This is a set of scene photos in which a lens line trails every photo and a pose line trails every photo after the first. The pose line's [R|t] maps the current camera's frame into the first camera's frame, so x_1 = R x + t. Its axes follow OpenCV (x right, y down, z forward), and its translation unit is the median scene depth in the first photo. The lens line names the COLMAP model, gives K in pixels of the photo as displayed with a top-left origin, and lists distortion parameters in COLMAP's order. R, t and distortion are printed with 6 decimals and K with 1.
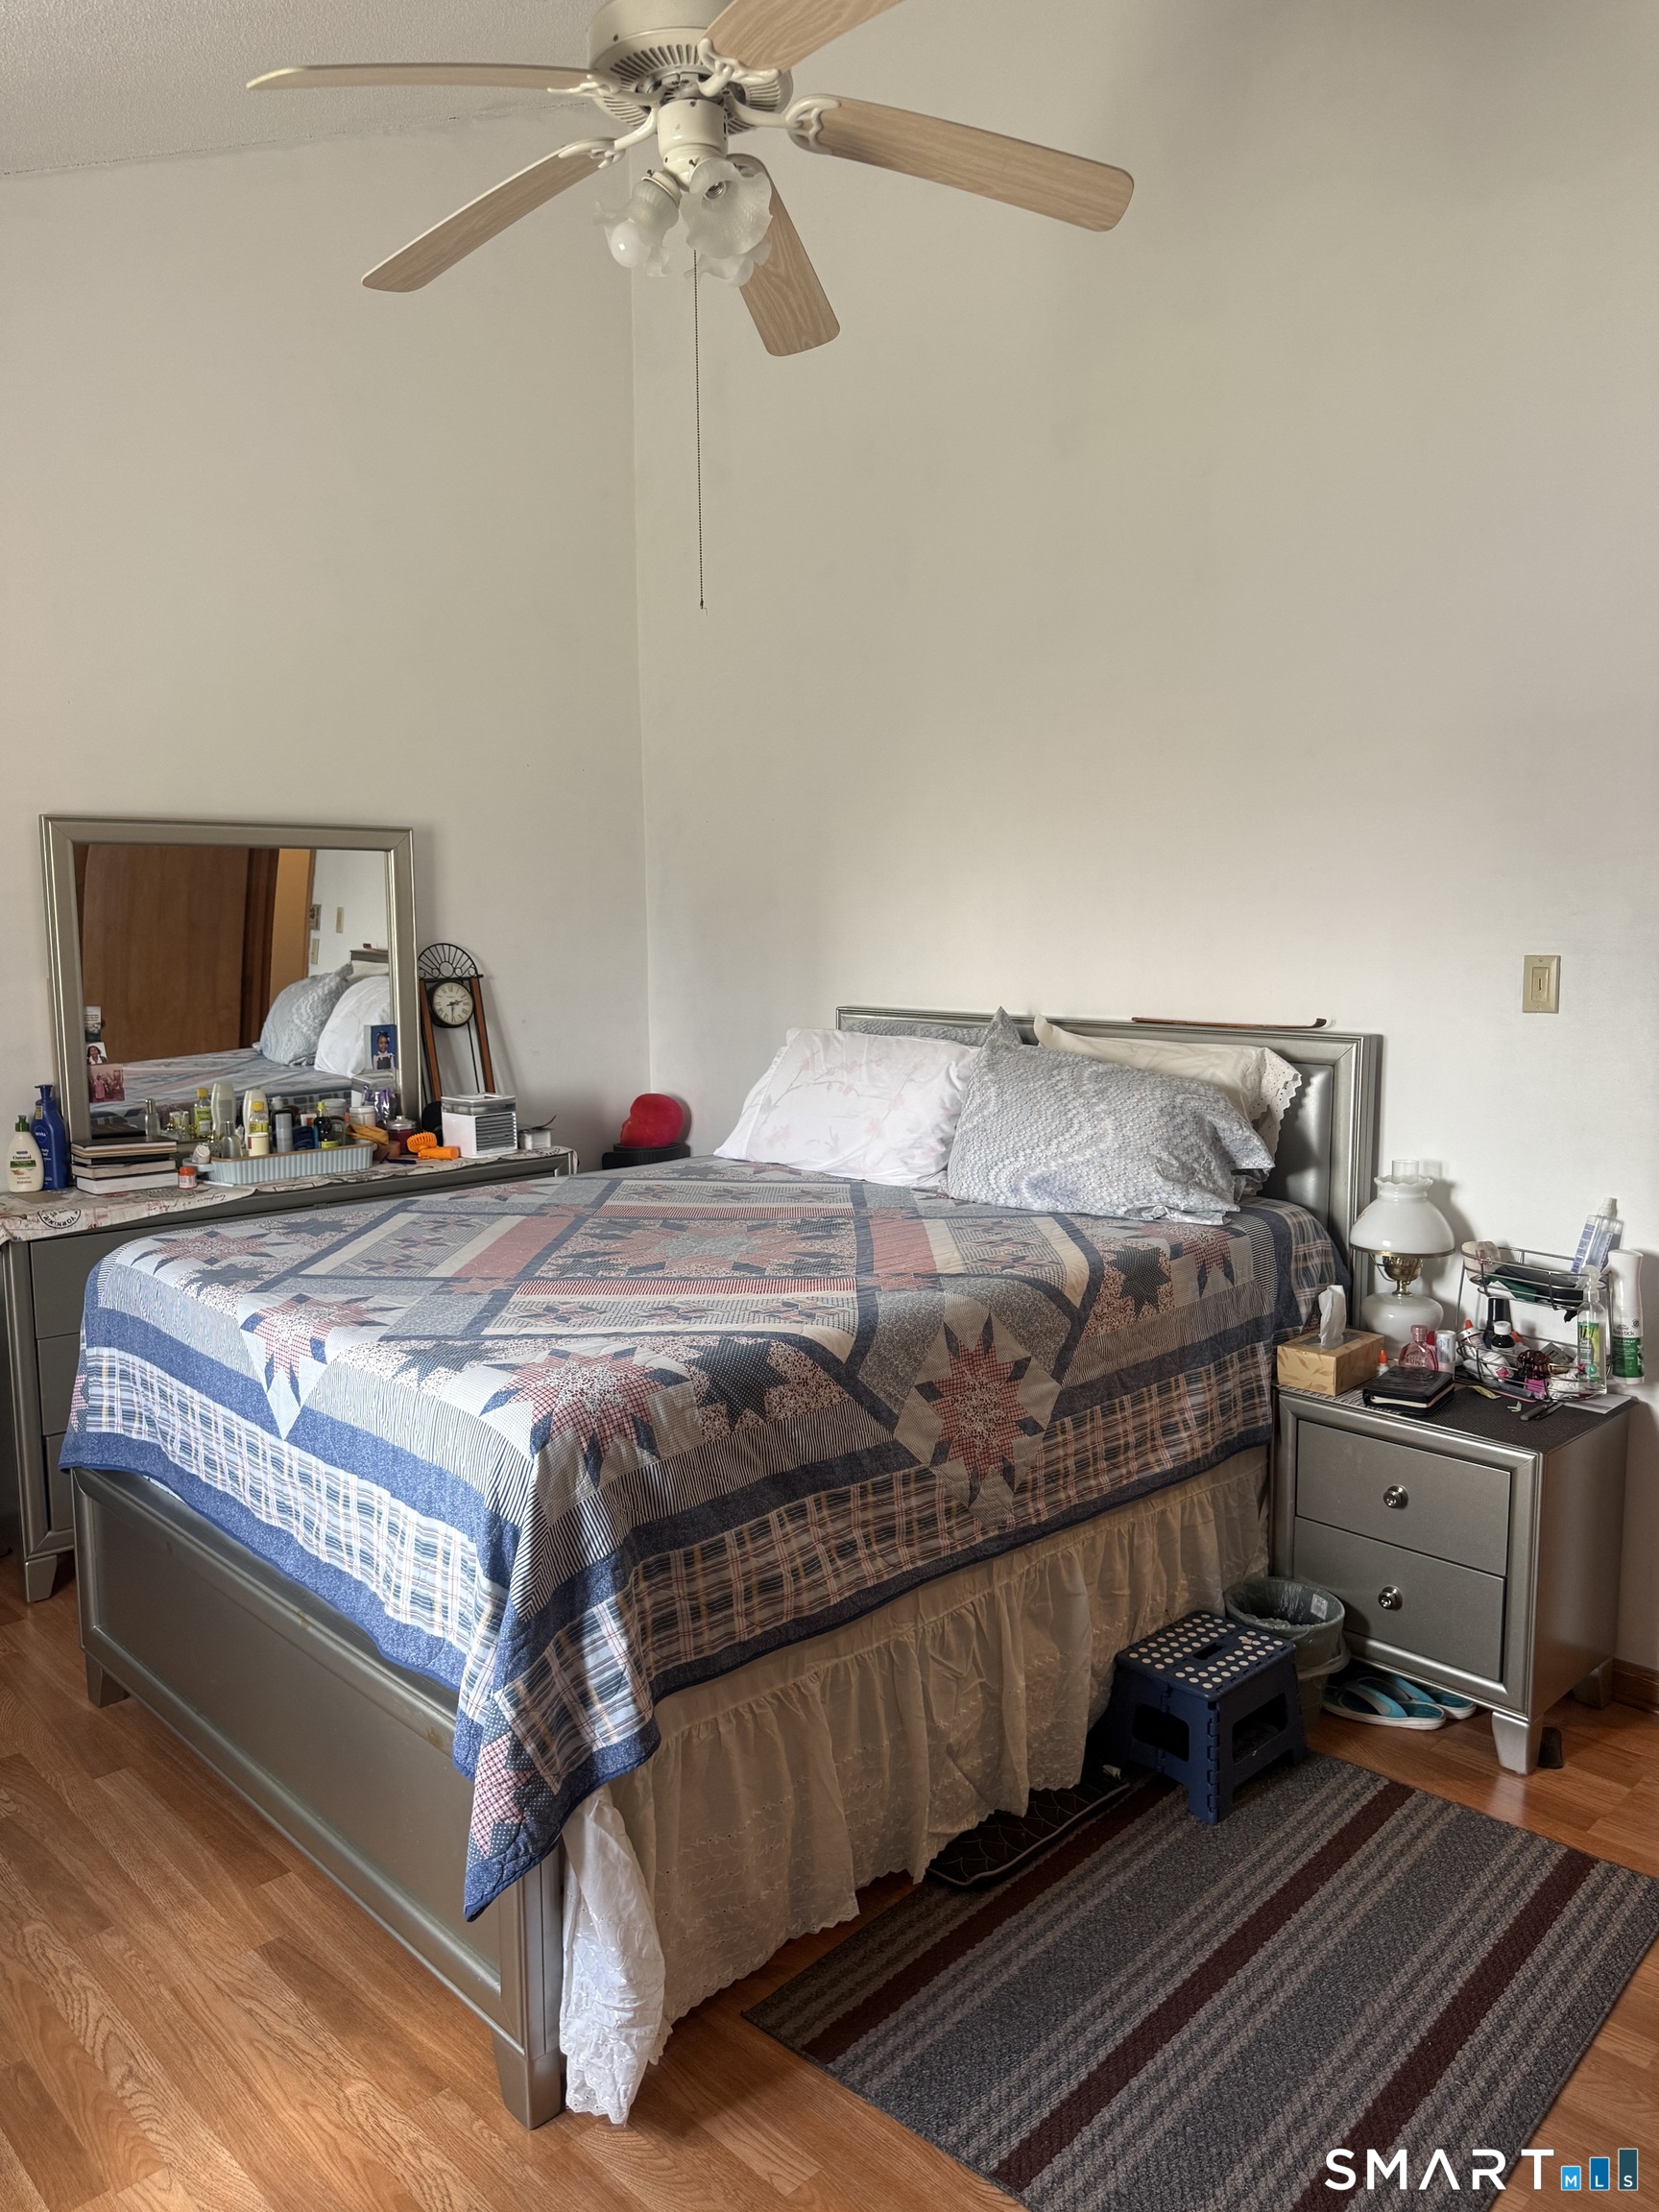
lens RADIAL K [[1574.5, 0, 824.2], [0, 1574.5, 1103.1], [0, 0, 1]] dist [0.030867, -0.050616]
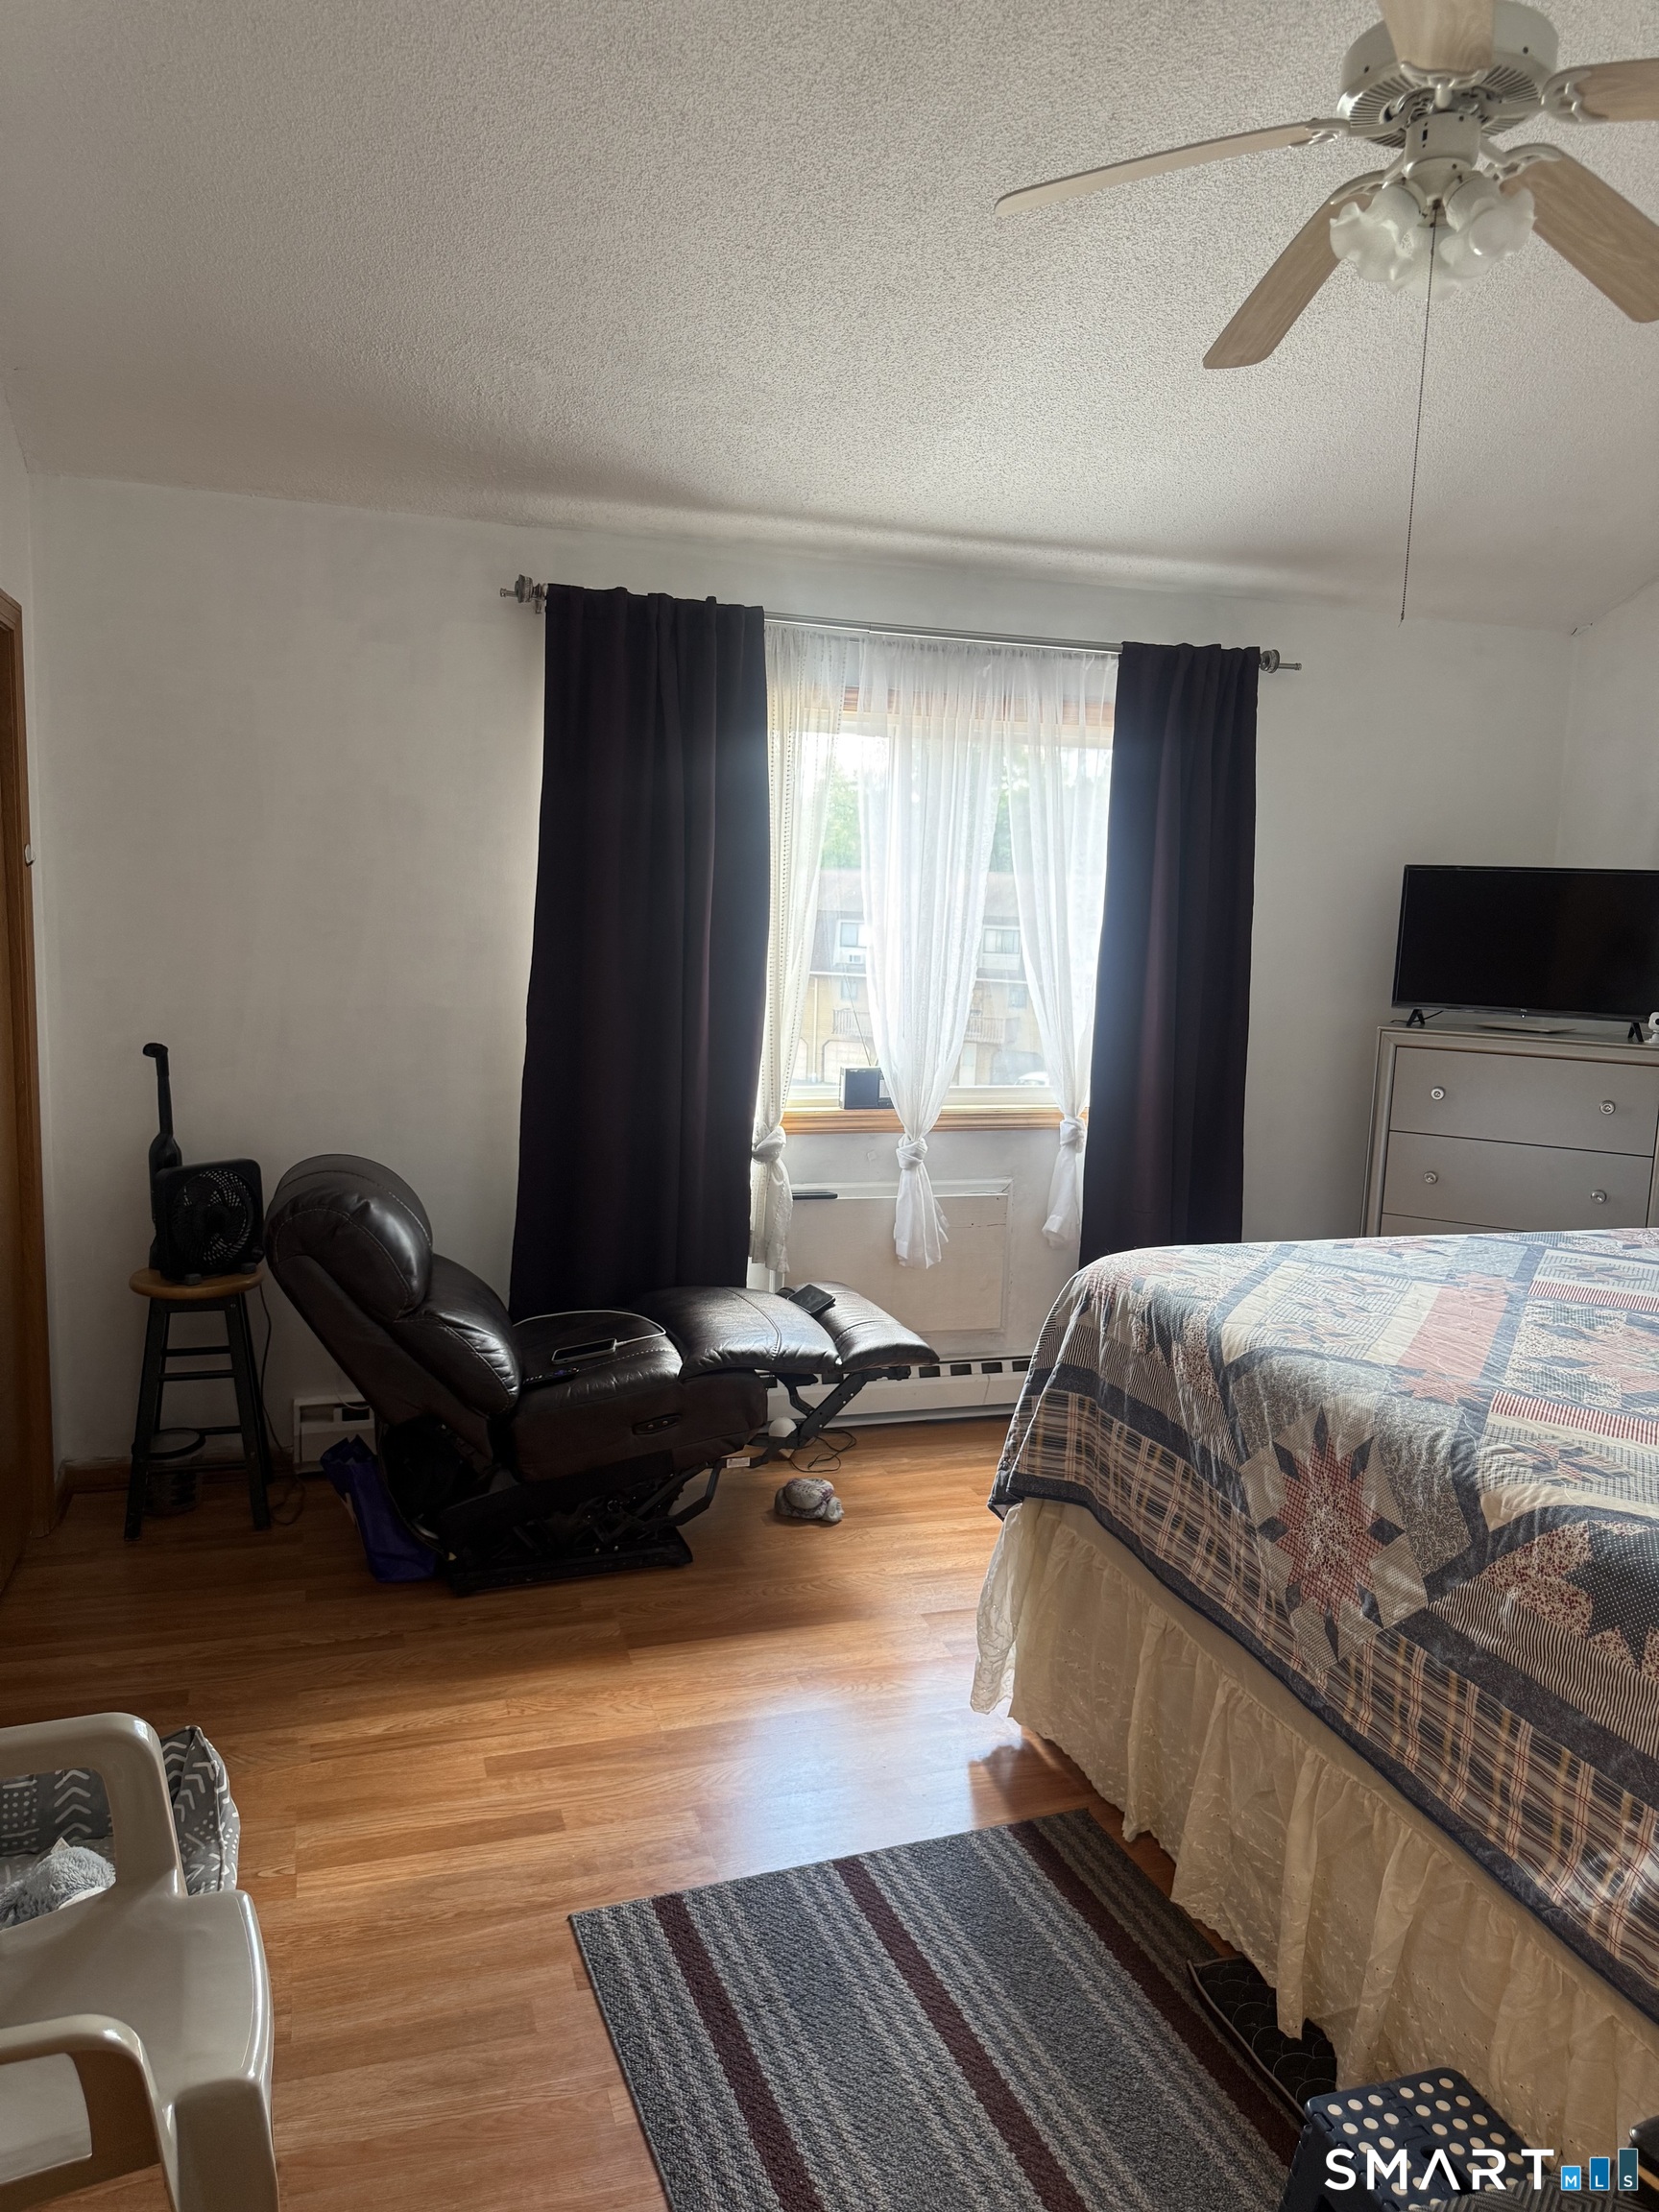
lens RADIAL K [[1574.5, 0, 824.8], [0, 1574.5, 1104.4], [0, 0, 1]] dist [0.030867, -0.050616]
pose [[-0.431016, 0.130623, -0.892840, 0.912645], [-0.143116, 0.967046, 0.210568, -0.159650], [0.890923, 0.218538, -0.398118, 1.020411]]
